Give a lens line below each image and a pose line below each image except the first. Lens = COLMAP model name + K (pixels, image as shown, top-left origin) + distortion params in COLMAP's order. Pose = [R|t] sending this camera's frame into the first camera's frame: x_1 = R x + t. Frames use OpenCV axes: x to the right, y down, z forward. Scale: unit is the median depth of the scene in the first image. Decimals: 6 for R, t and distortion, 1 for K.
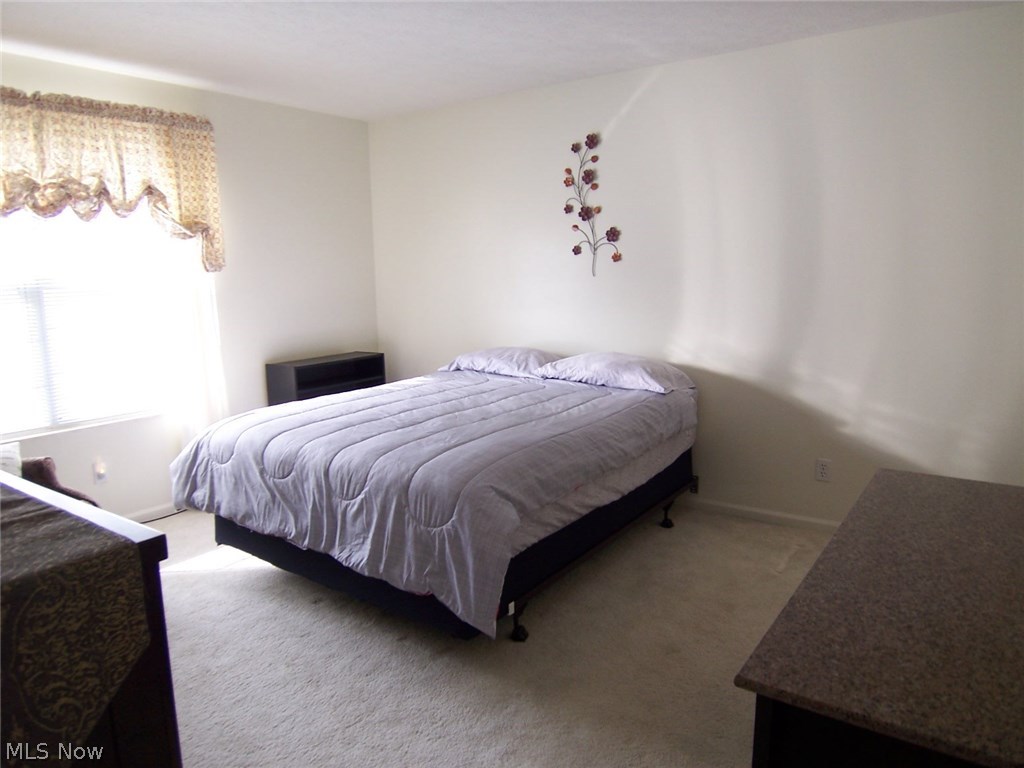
lens RADIAL K [[686.0, 0, 513.6], [0, 686.0, 378.9], [0, 0, 1]] dist [-0.004410, -0.053297]
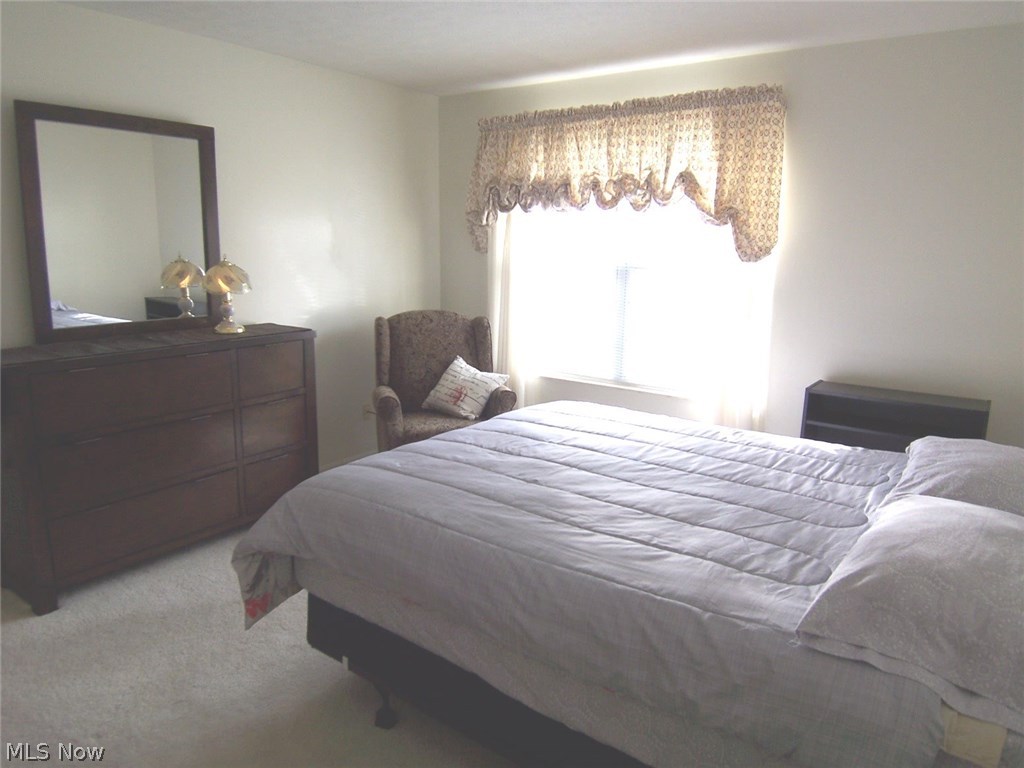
lens RADIAL K [[686.0, 0, 513.6], [0, 686.0, 378.9], [0, 0, 1]] dist [-0.004410, -0.053297]
pose [[-0.011505, 0.210061, -0.977621, 0.536675], [-0.175850, 0.962023, 0.208779, -0.161625], [0.984350, 0.174317, 0.025871, 0.794938]]
